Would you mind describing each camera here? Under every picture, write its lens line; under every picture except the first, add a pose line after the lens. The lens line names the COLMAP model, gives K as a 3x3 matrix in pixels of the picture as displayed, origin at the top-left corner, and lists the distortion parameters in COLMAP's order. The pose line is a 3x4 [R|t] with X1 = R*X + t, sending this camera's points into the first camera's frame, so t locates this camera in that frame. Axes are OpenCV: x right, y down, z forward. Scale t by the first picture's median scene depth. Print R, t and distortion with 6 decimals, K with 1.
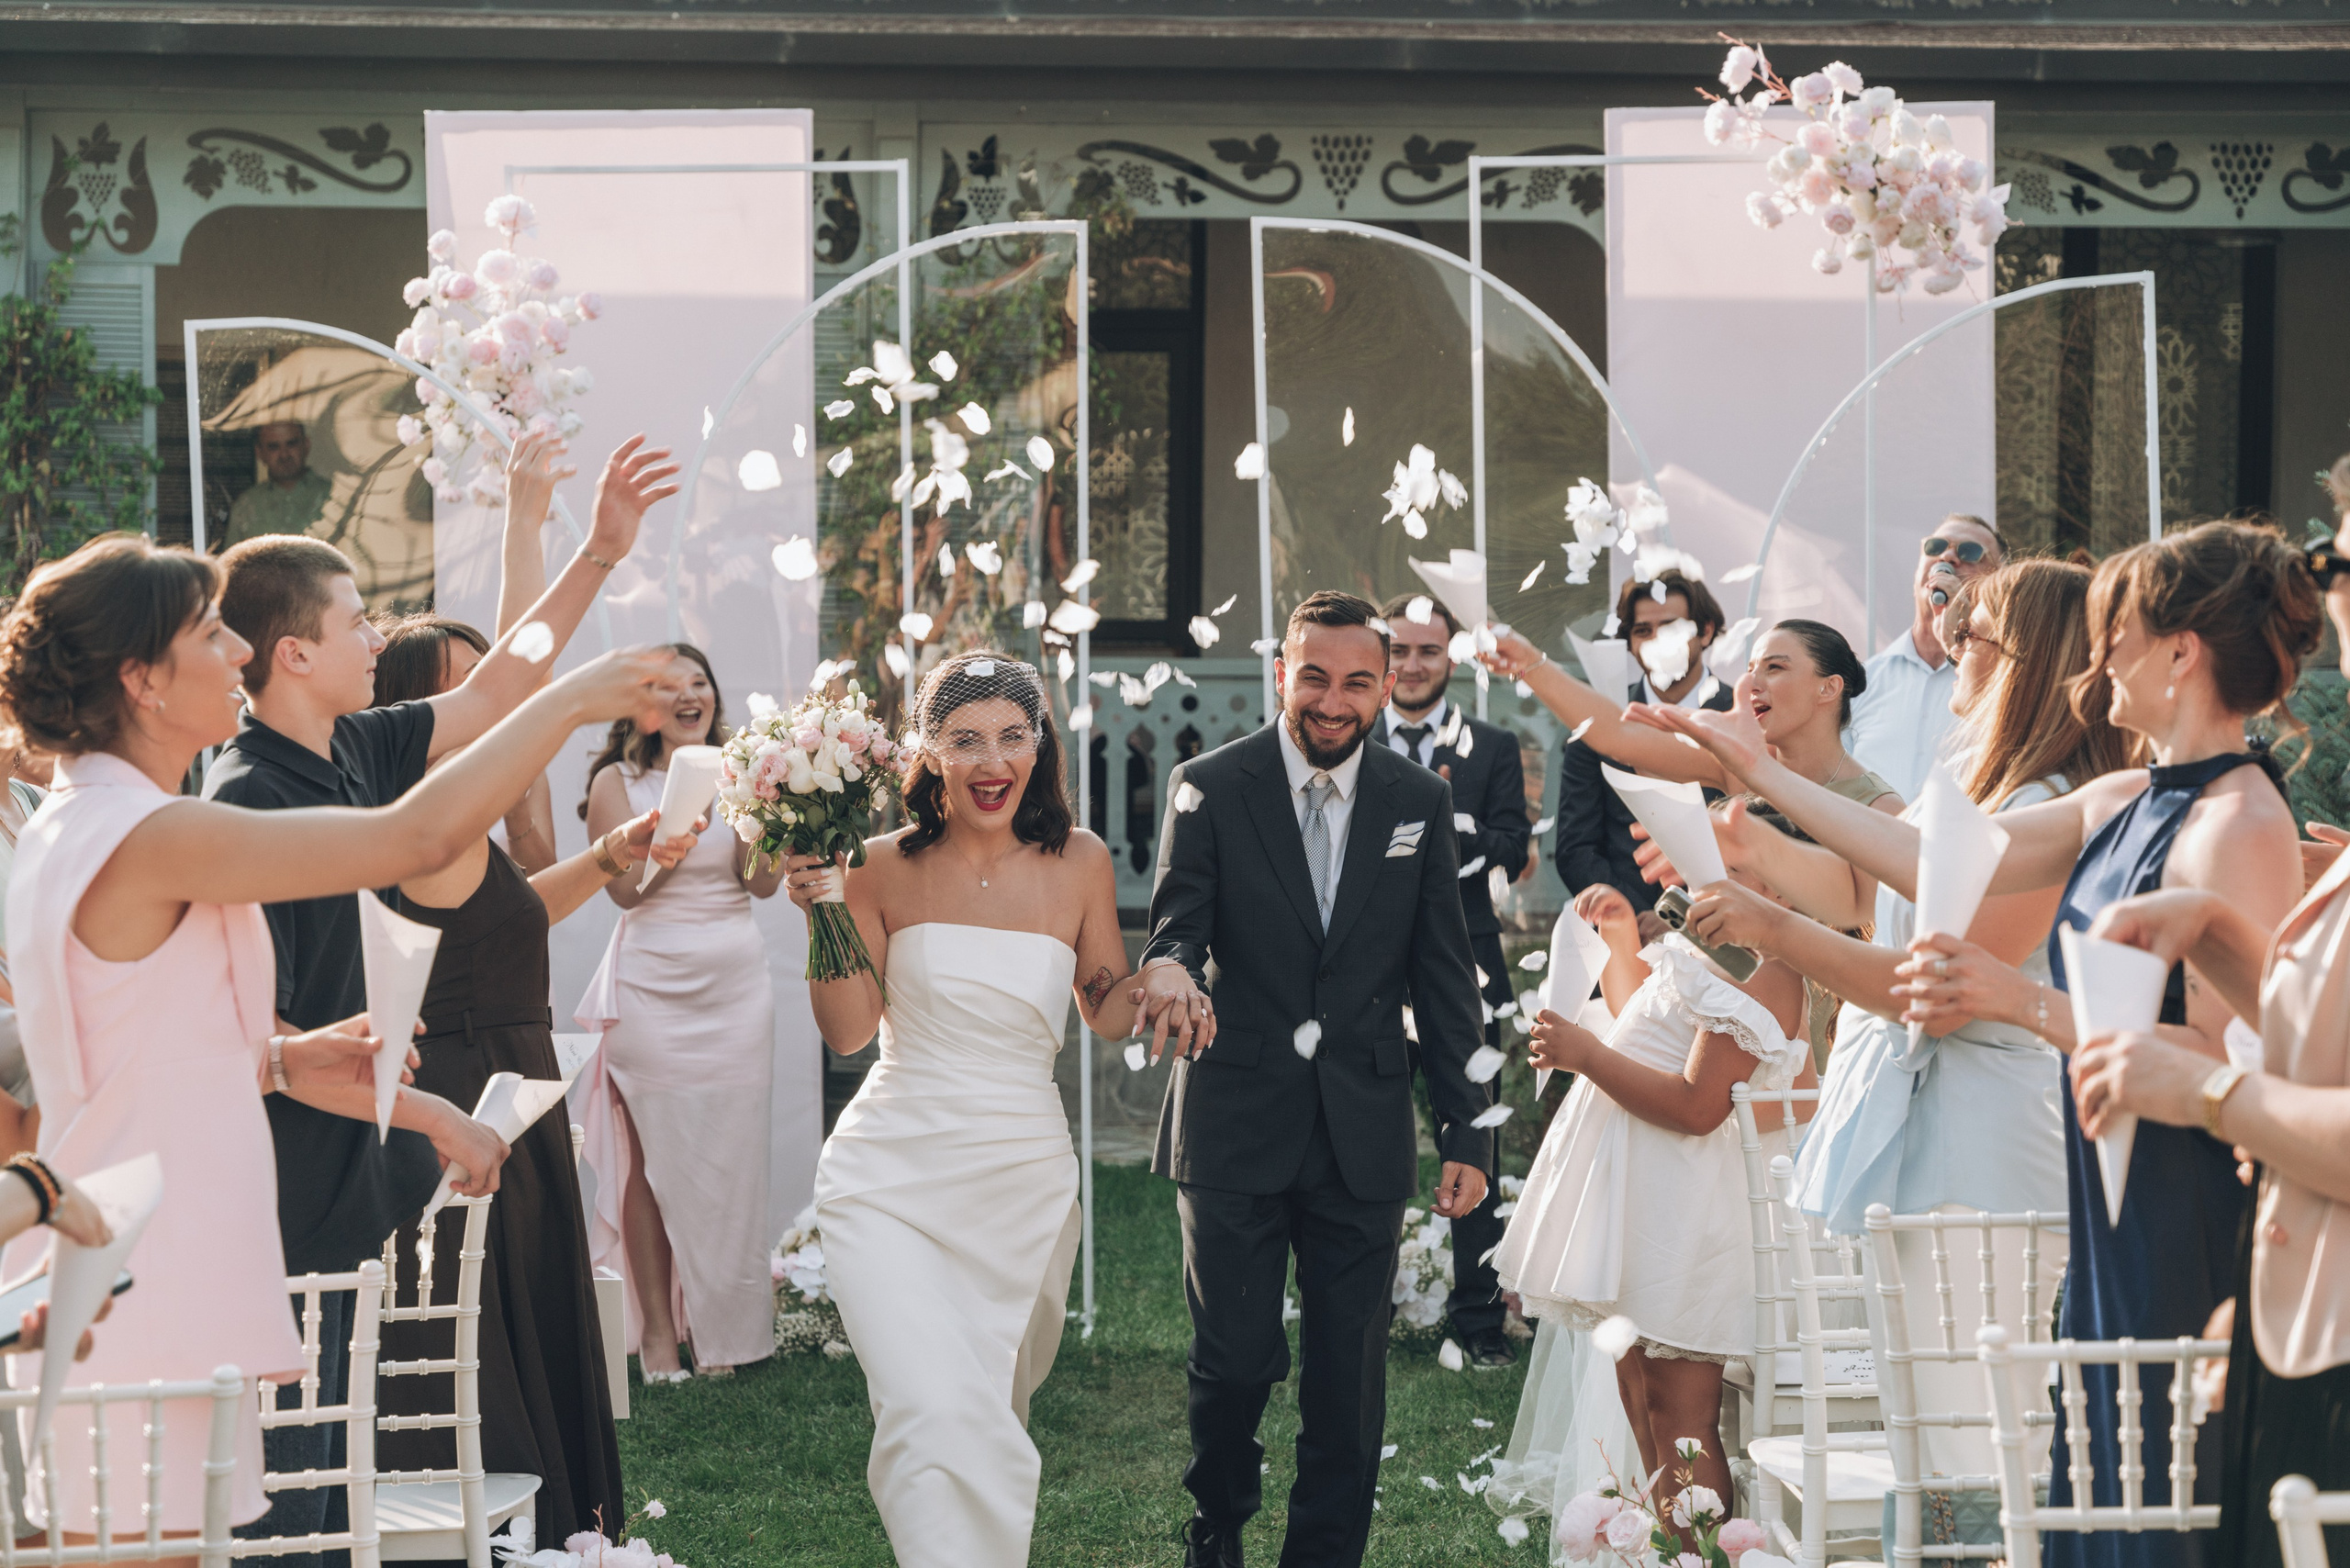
lens RADIAL K [[4139.0, 0, 1175.0], [0, 4139.0, 784.0], [0, 0, 1]] dist [0.084716, -0.187850]
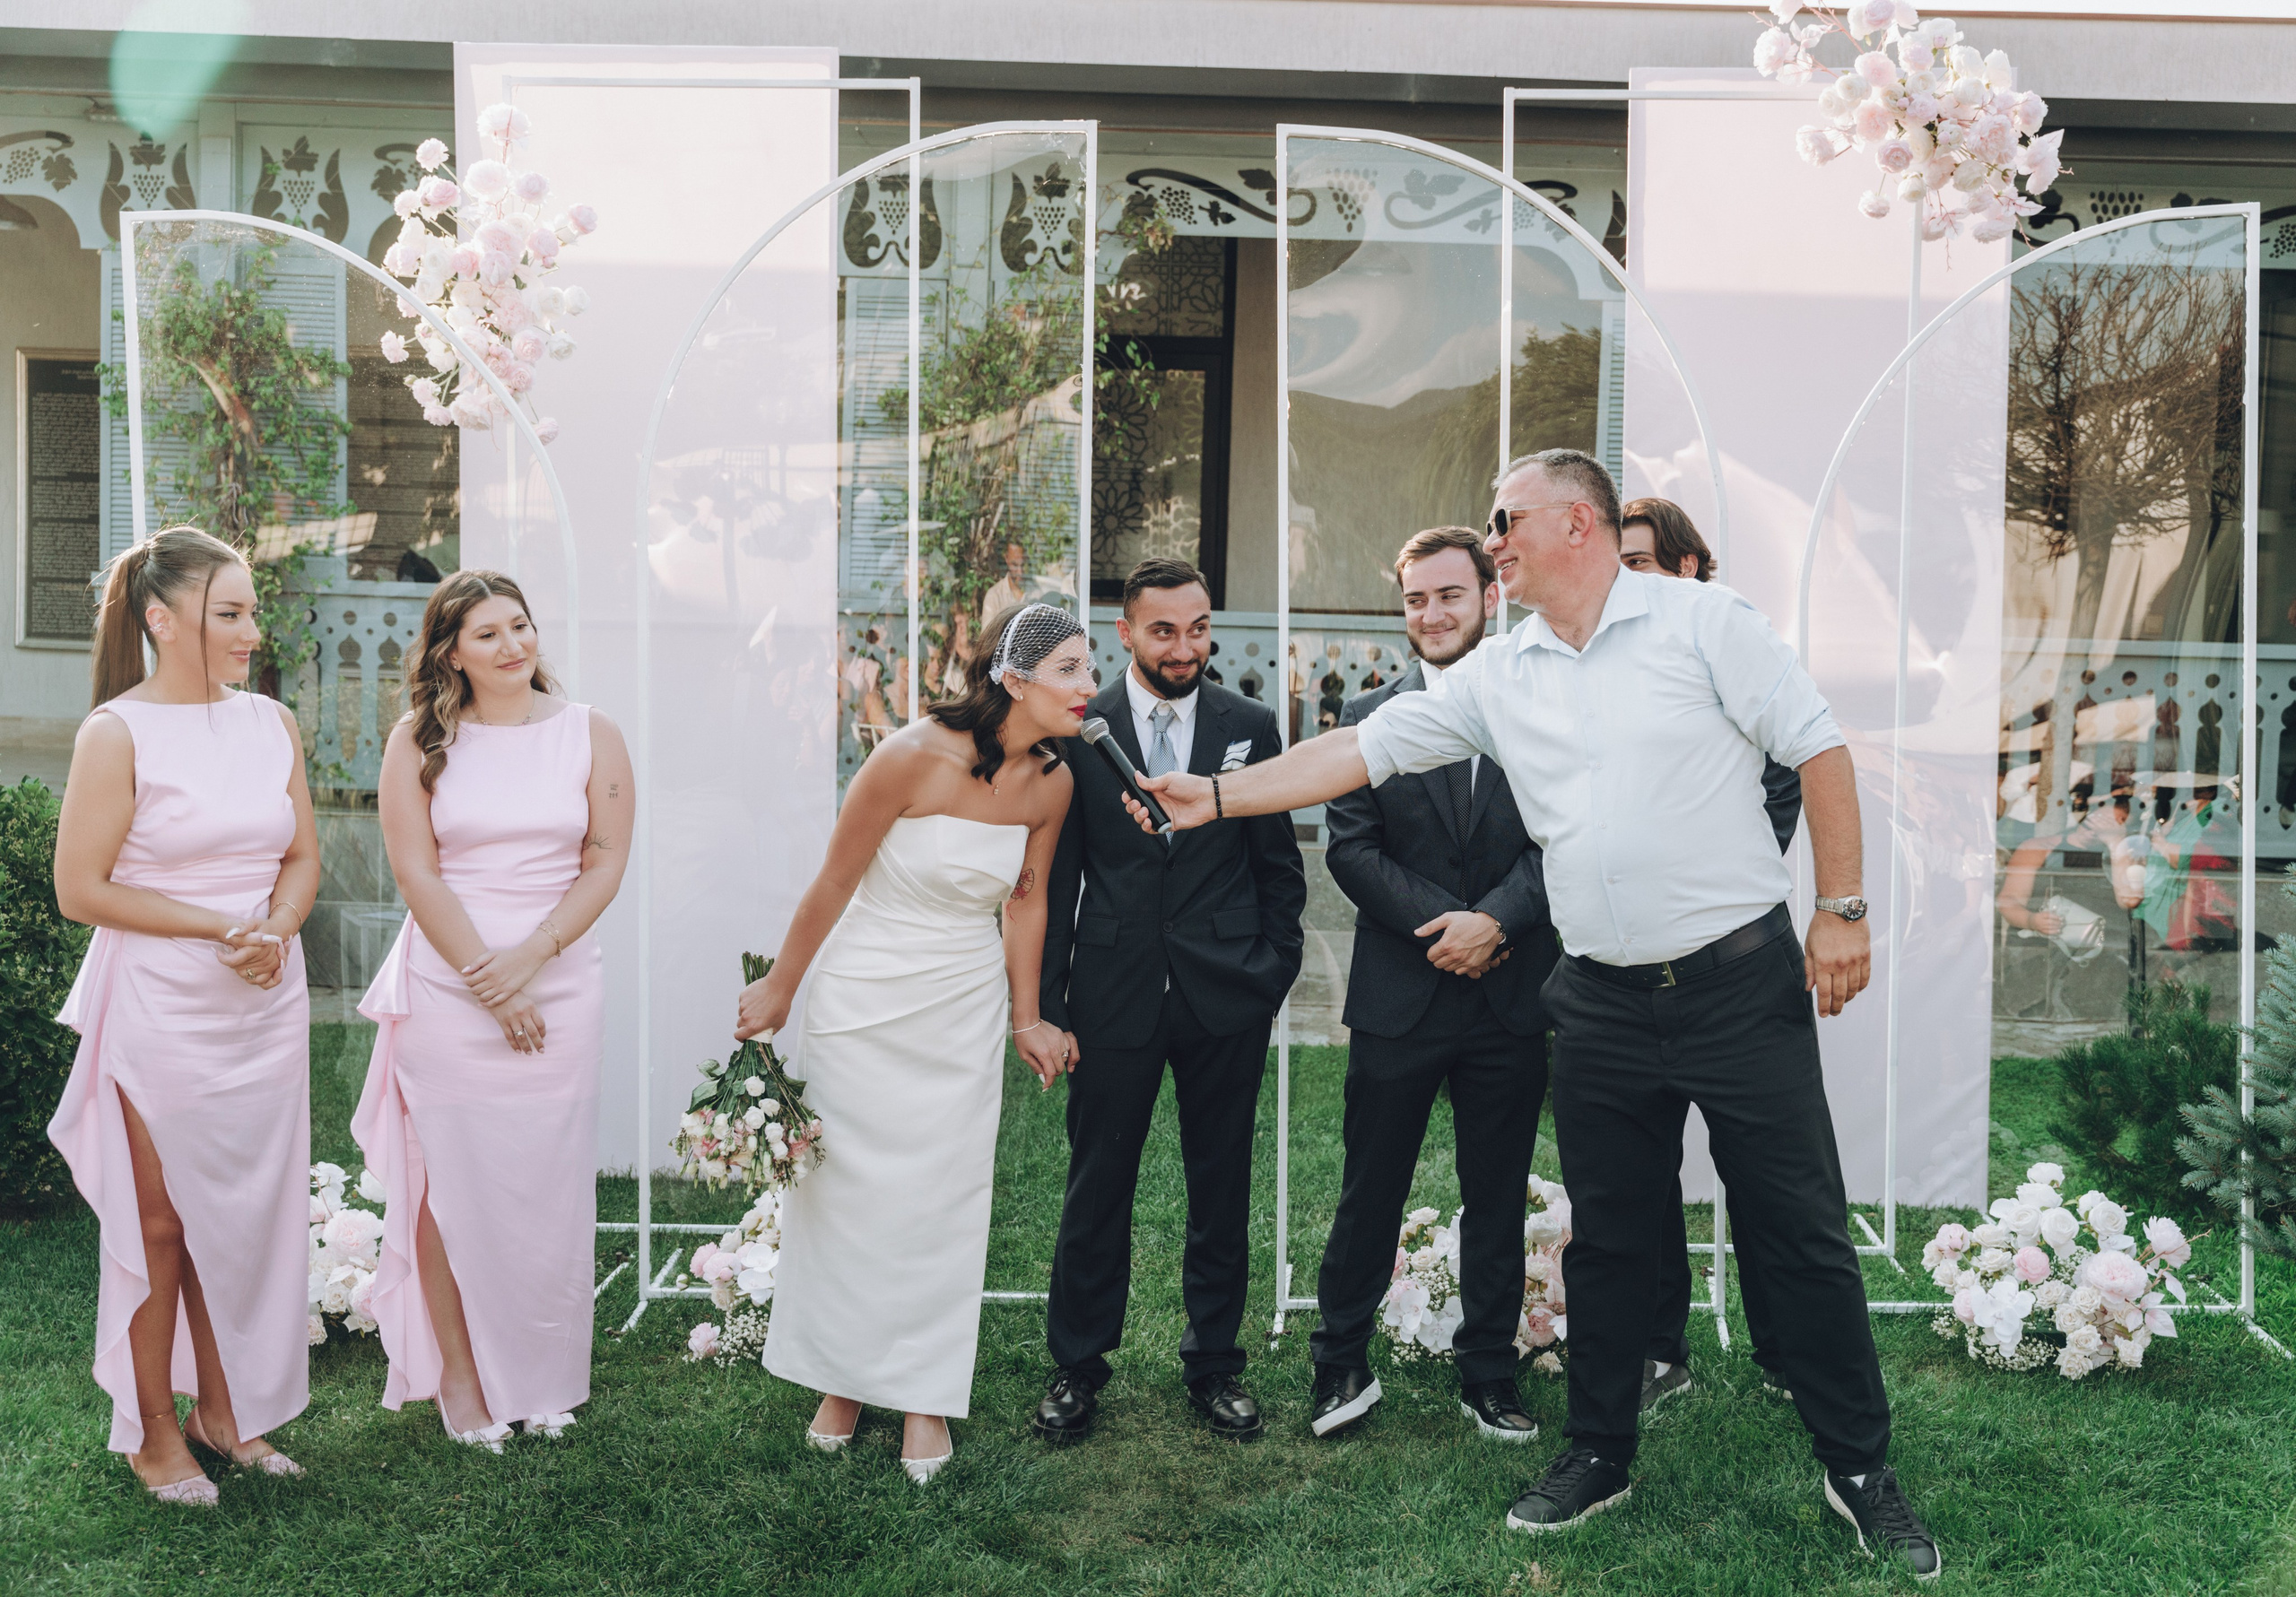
lens RADIAL K [[2731.4, 0, 1148.0], [0, 2731.4, 798.5], [0, 0, 1]] dist [0.030359, 0.014221]
pose [[0.999474, 0.023684, -0.022147, 0.003913], [-0.022868, 0.999076, 0.036386, -0.004707], [0.022988, -0.035860, 0.999092, 0.220144]]
